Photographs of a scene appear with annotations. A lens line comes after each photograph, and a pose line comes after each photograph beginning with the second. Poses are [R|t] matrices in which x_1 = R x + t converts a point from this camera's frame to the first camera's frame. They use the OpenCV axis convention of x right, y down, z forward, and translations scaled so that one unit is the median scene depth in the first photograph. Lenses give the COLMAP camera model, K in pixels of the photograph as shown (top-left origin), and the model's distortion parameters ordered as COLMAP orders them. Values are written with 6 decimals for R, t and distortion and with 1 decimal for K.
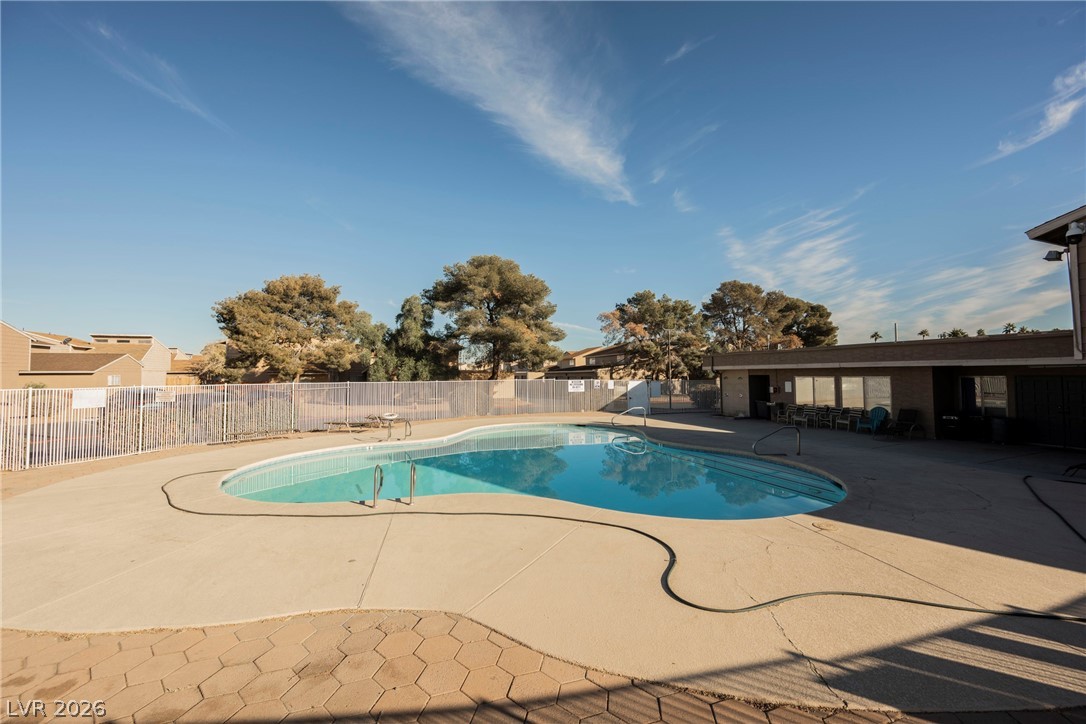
lens RADIAL K [[440.4, 0, 543.0], [0, 440.4, 362.0], [0, 0, 1]] dist [0.000703, -0.000108]
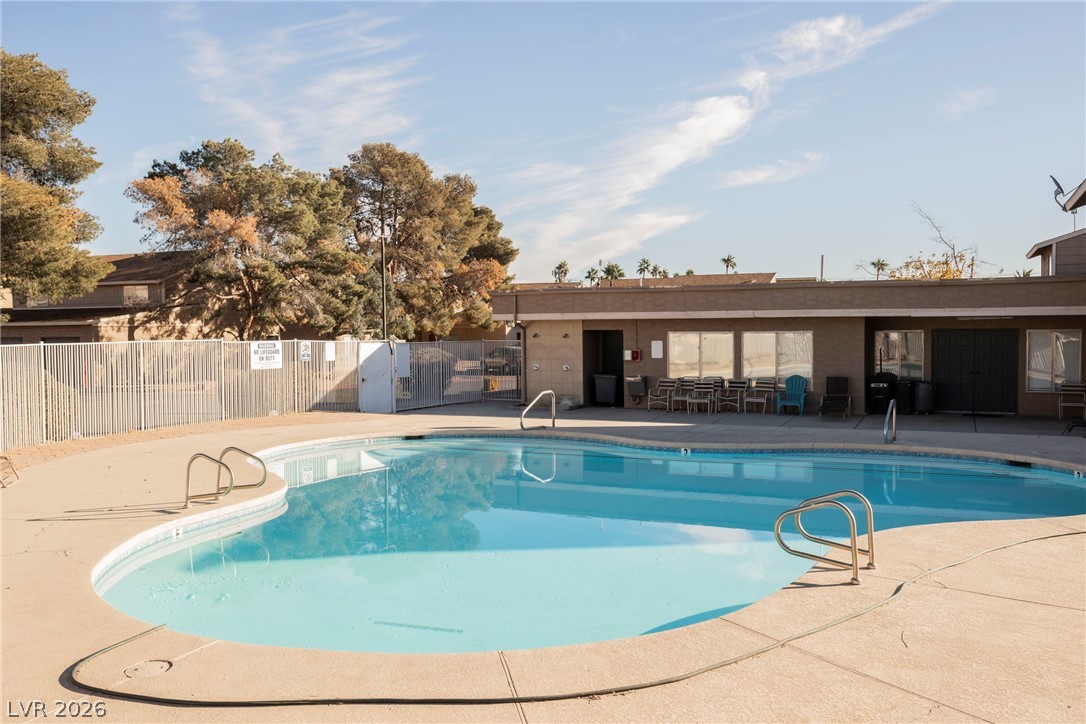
lens RADIAL K [[1001.0, 0, 543.0], [0, 1001.0, 362.0], [0, 0, 1]] dist [0.048972, -0.002267]
pose [[0.702038, -0.018588, 0.711897, -0.332423], [-0.019222, 0.998800, 0.045035, 0.009171], [-0.711880, -0.045301, 0.700838, 0.094109]]
